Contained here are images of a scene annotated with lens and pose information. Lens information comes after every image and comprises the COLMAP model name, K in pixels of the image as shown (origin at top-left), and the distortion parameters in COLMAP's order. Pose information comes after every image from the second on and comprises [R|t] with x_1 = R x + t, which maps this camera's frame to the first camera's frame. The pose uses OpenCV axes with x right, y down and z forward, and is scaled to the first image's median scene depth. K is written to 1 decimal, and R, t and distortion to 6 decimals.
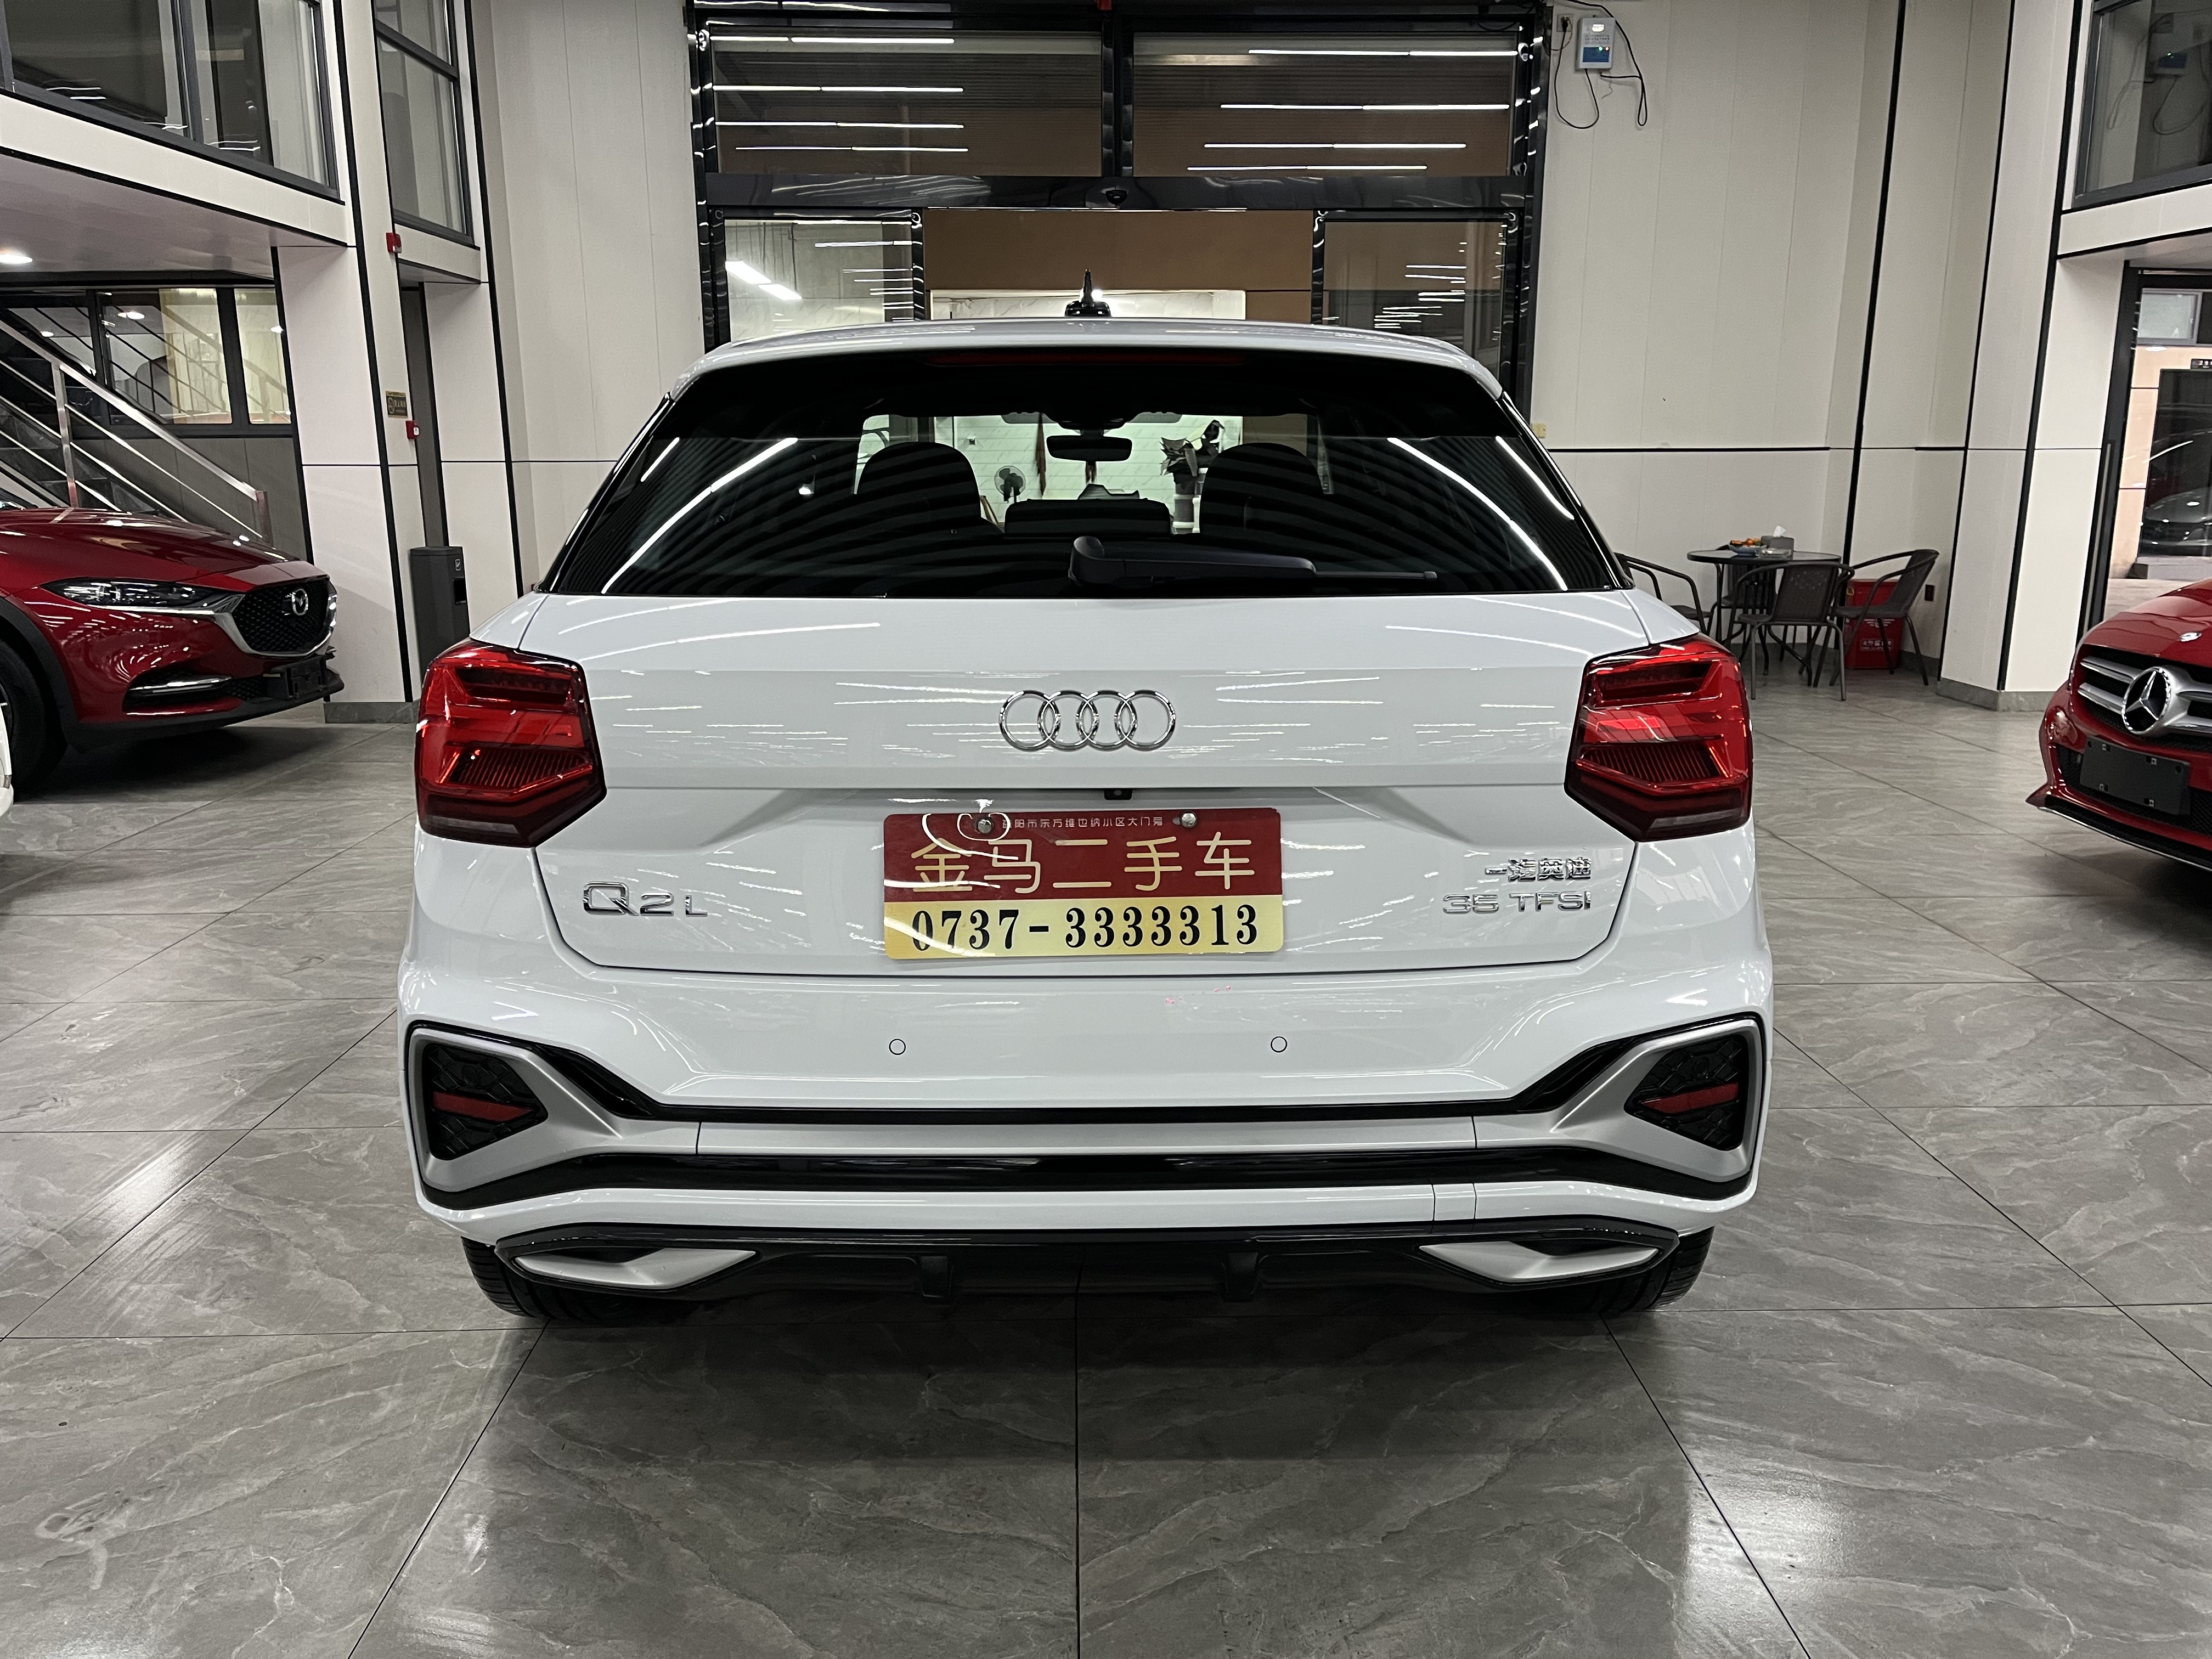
lens RADIAL K [[1660.8, 0, 1096.0], [0, 1660.8, 839.1], [0, 0, 1]] dist [0.137502, -0.211626]
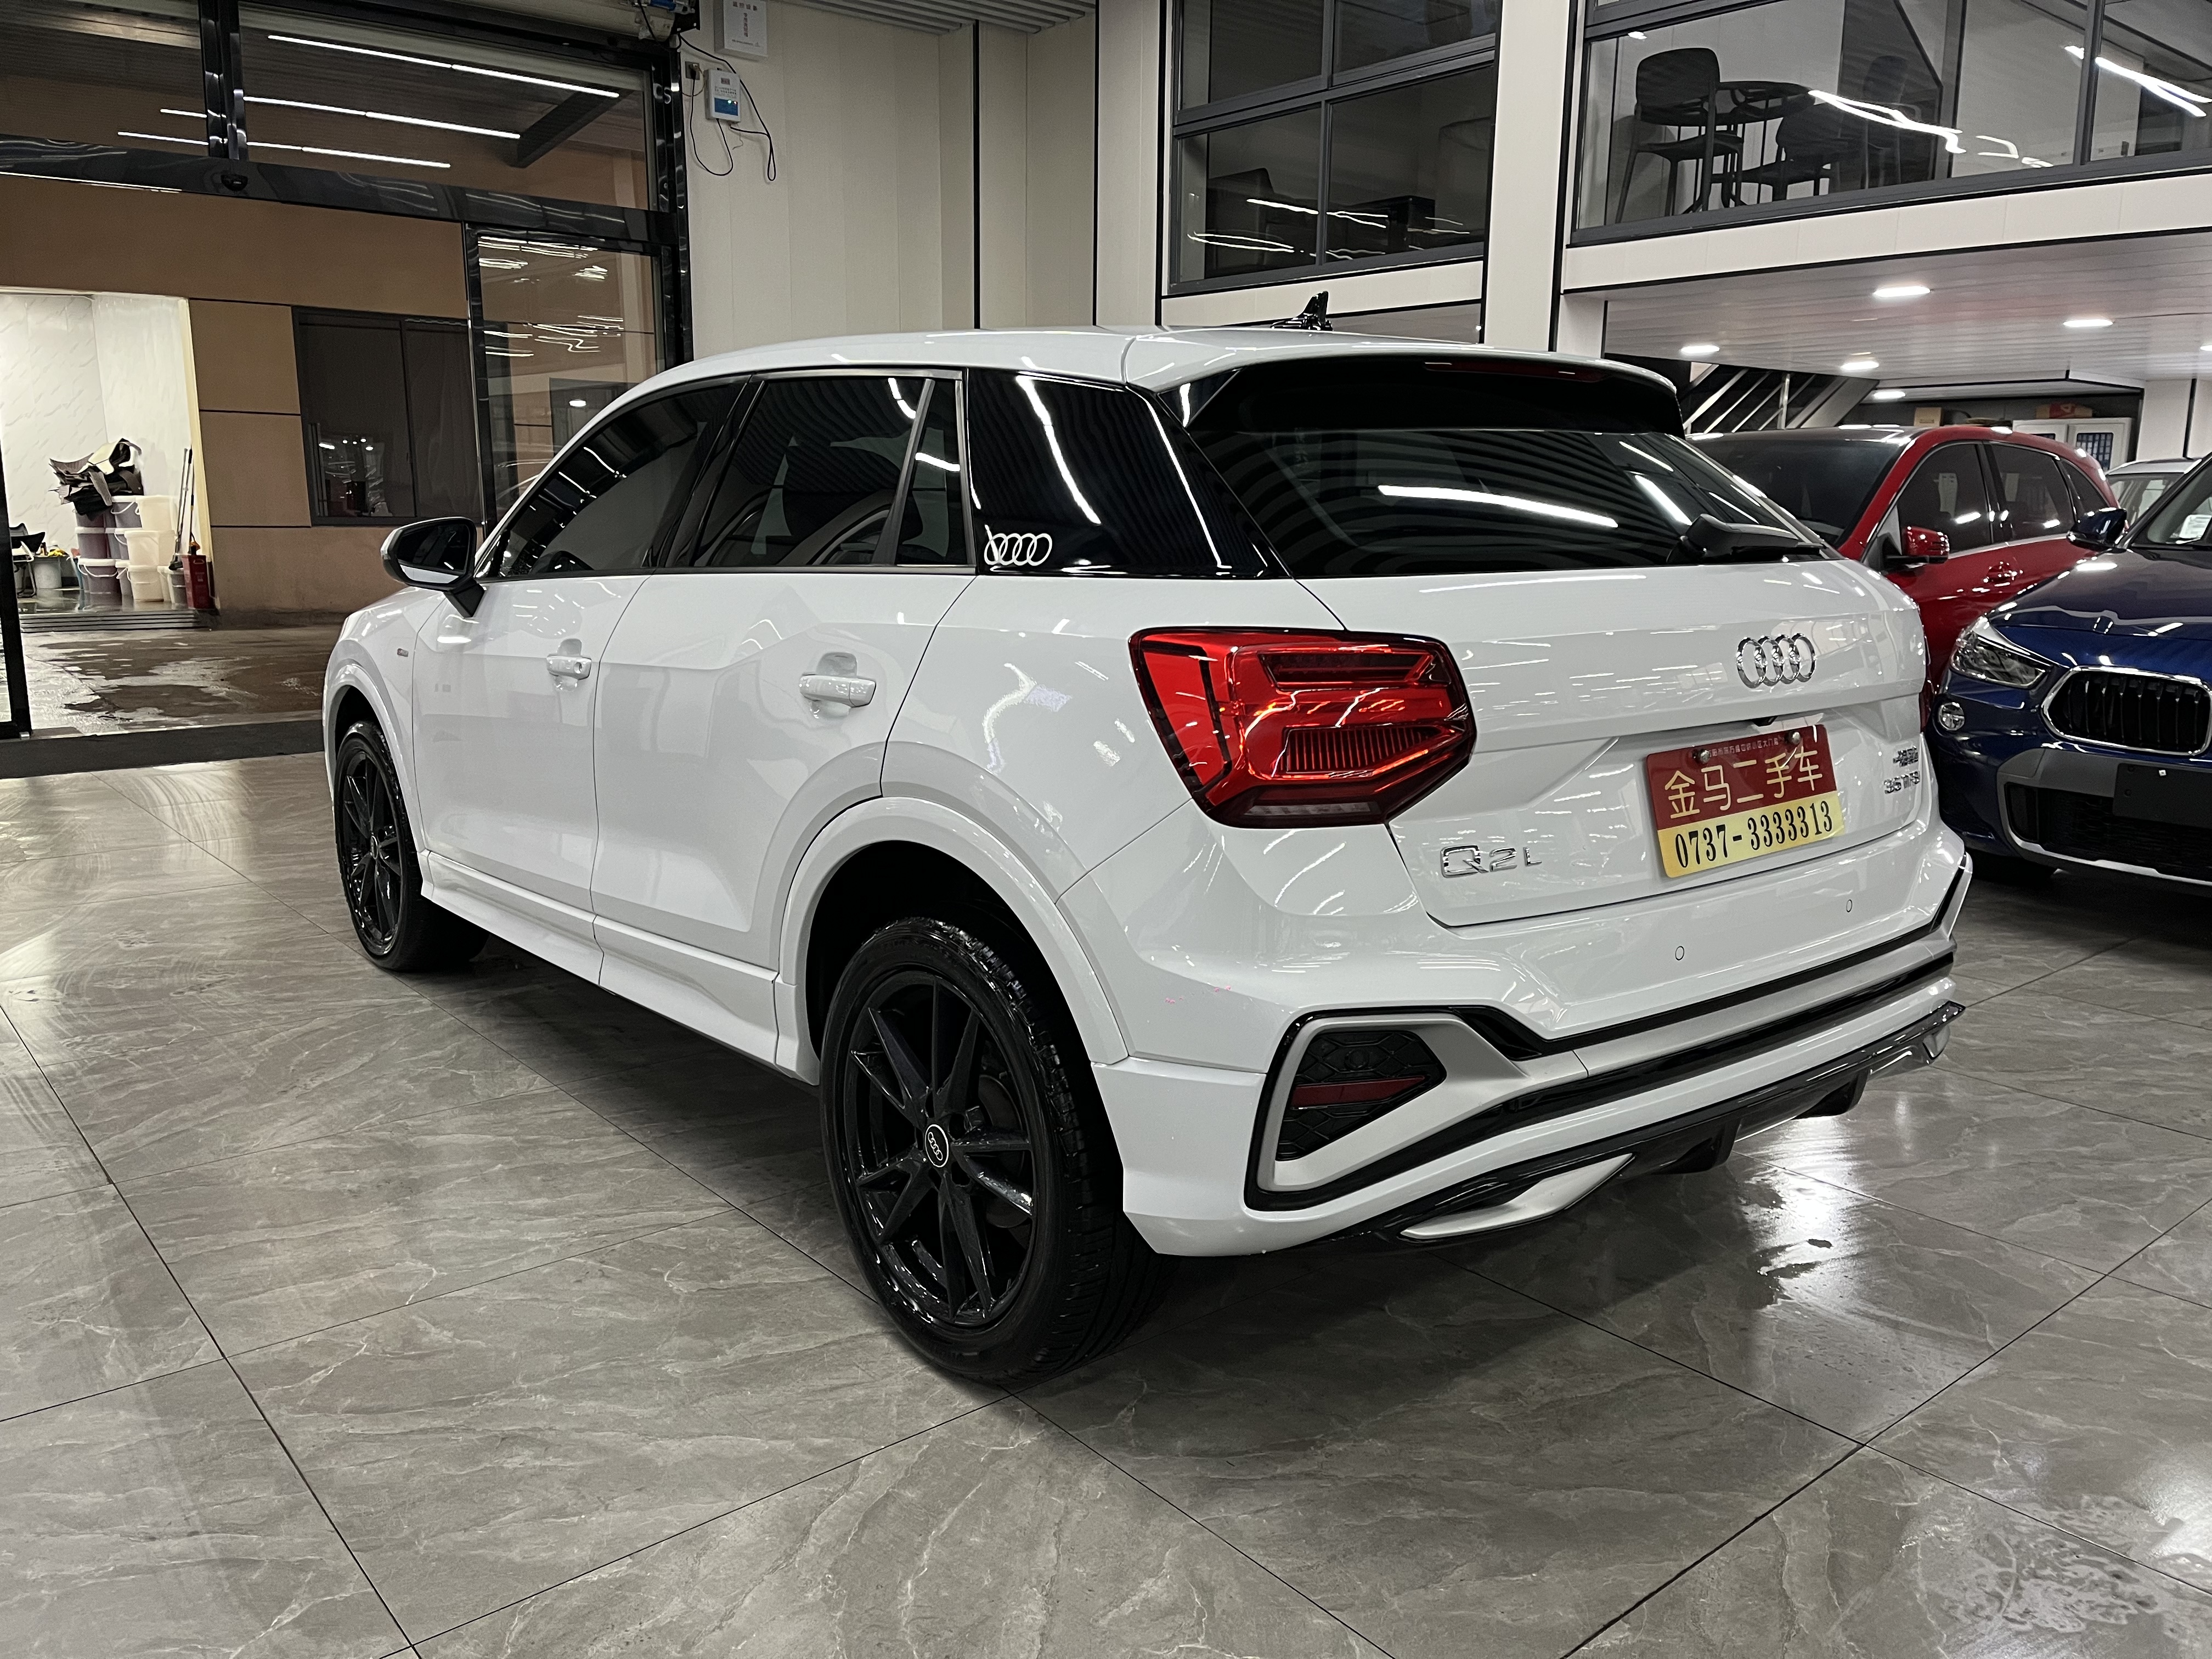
lens RADIAL K [[1682.4, 0, 1106.0], [0, 1682.4, 829.5], [0, 0, 1]] dist [0.114049, -0.179881]
pose [[0.778649, -0.110777, 0.617604, -1.104277], [0.130028, 0.991413, 0.013892, -0.027319], [-0.613839, 0.069489, 0.786367, 0.299589]]
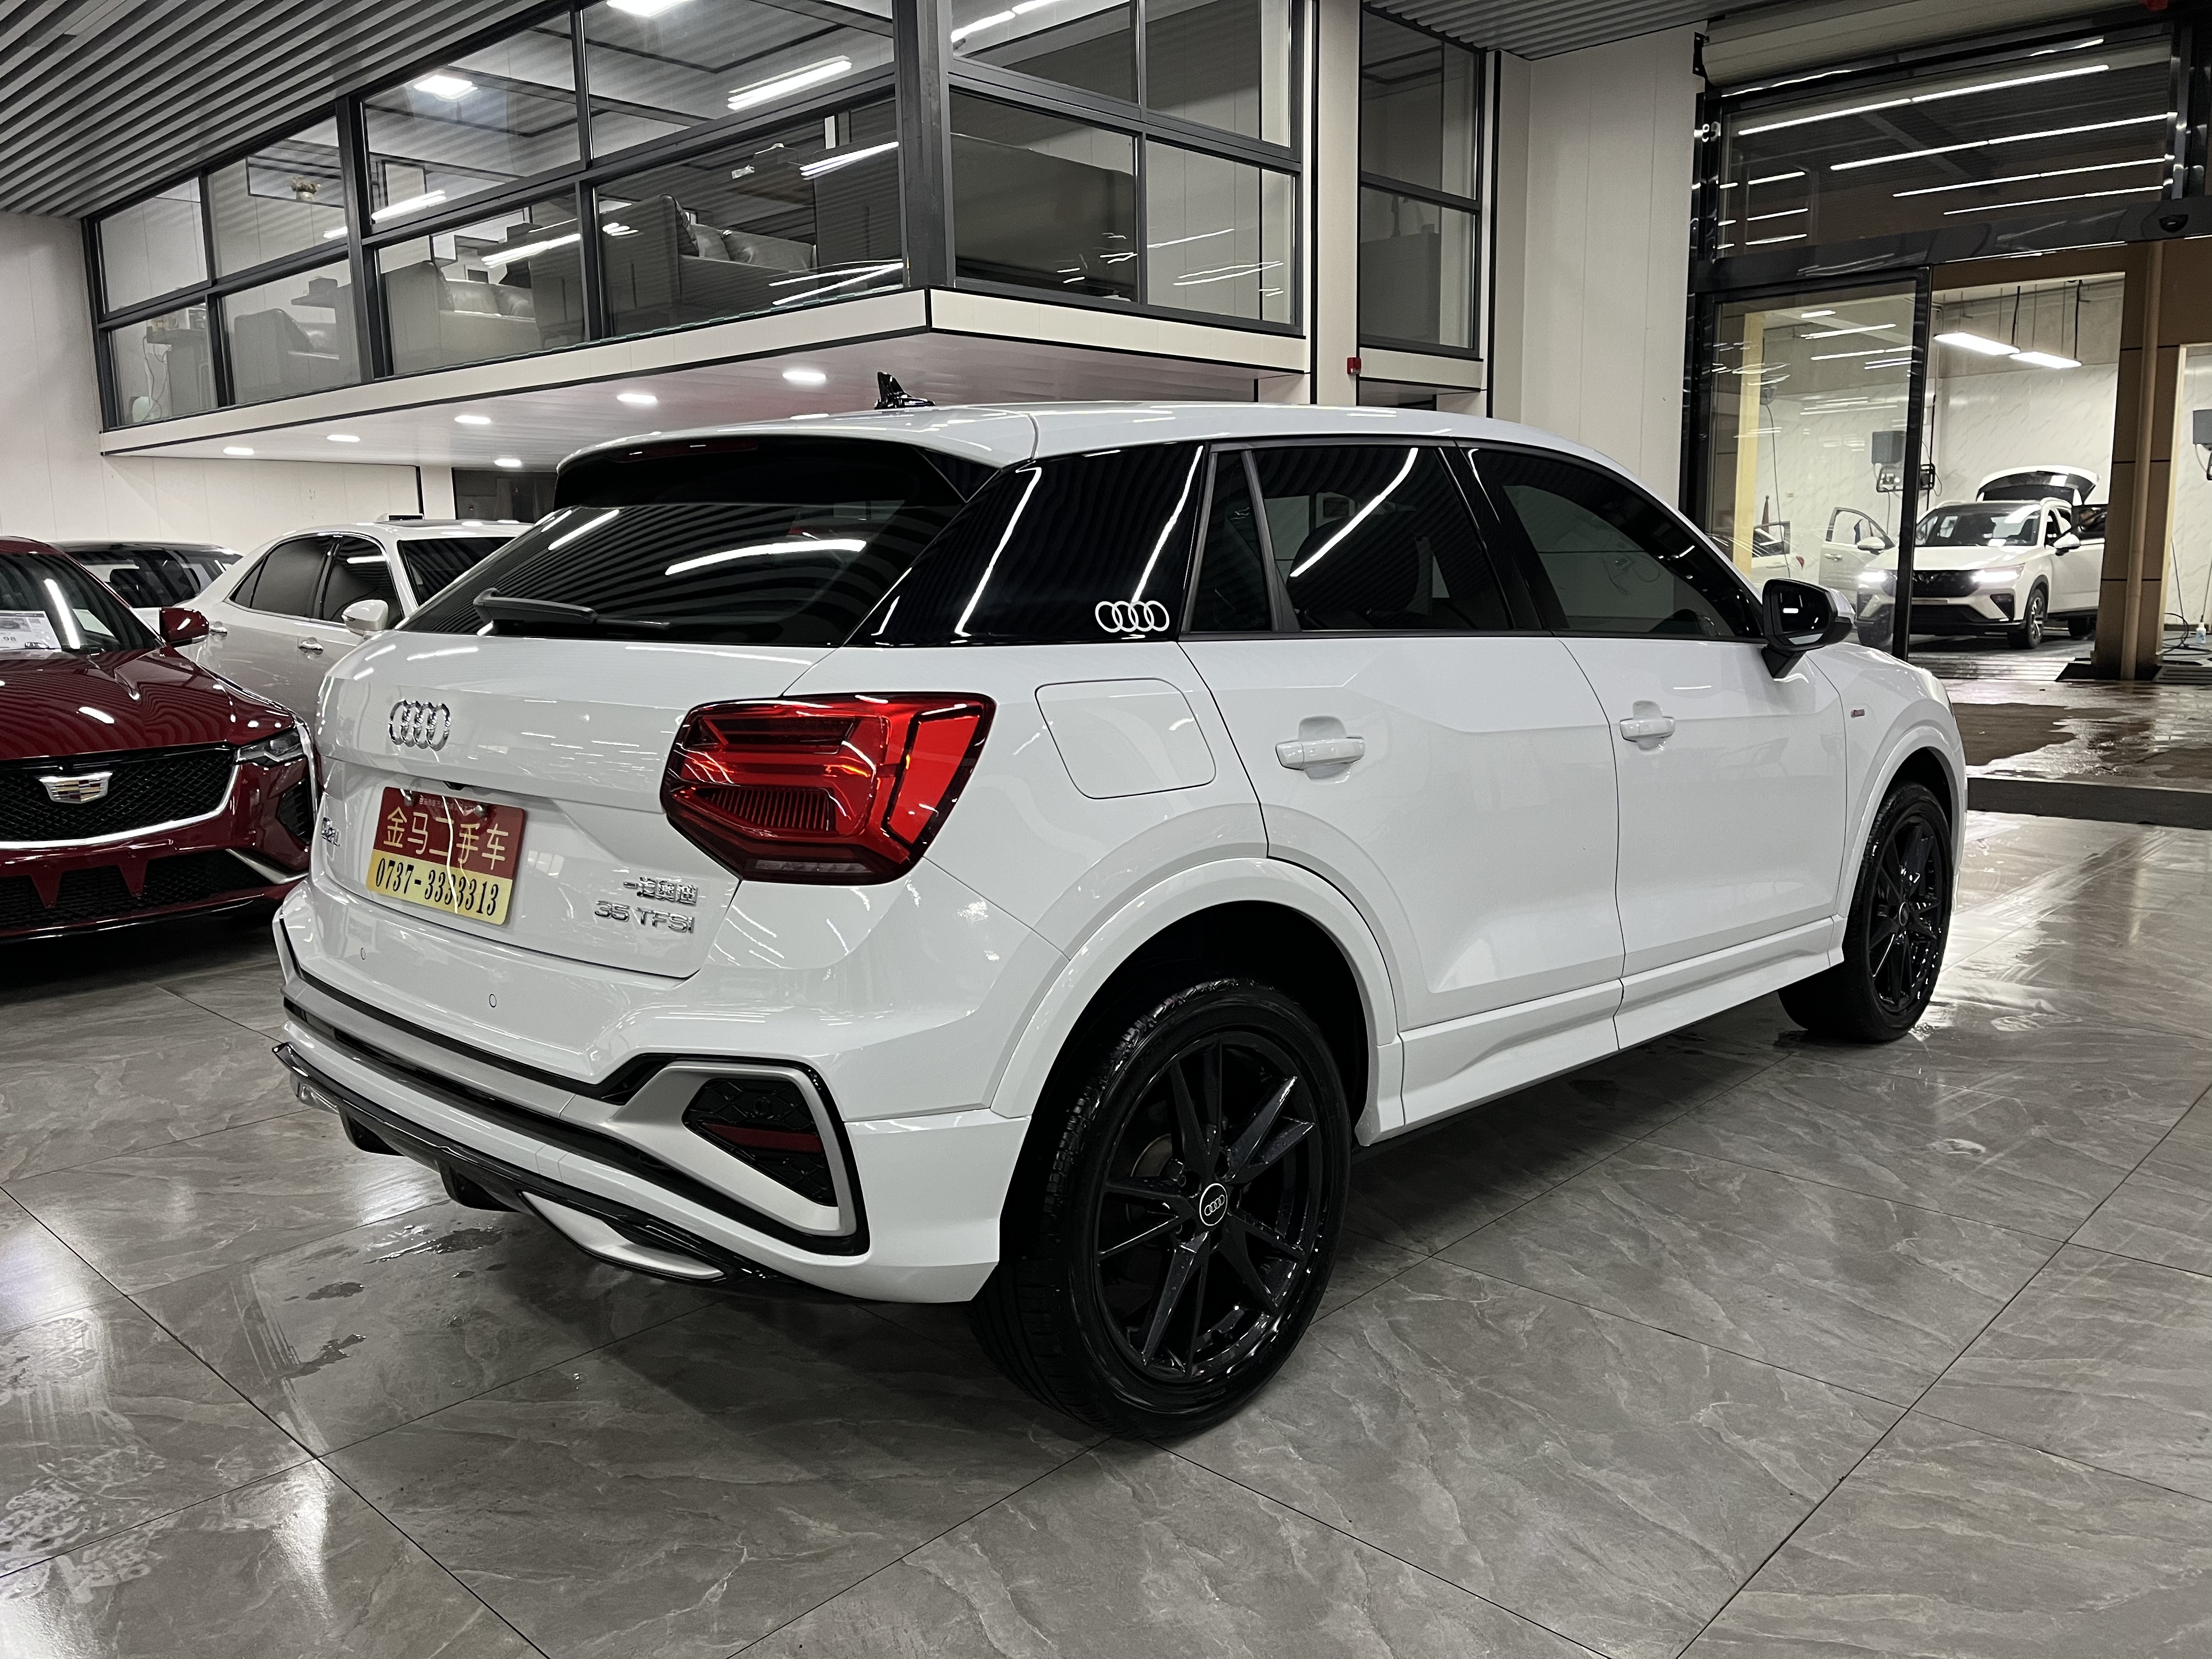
lens RADIAL K [[1666.1, 0, 1105.0], [0, 1666.1, 812.5], [0, 0, 1]] dist [0.108538, -0.169644]
pose [[0.709564, 0.097394, -0.697877, 1.231730], [-0.144711, 0.989433, -0.009052, -0.064567], [0.689621, 0.107414, 0.716160, 0.394938]]
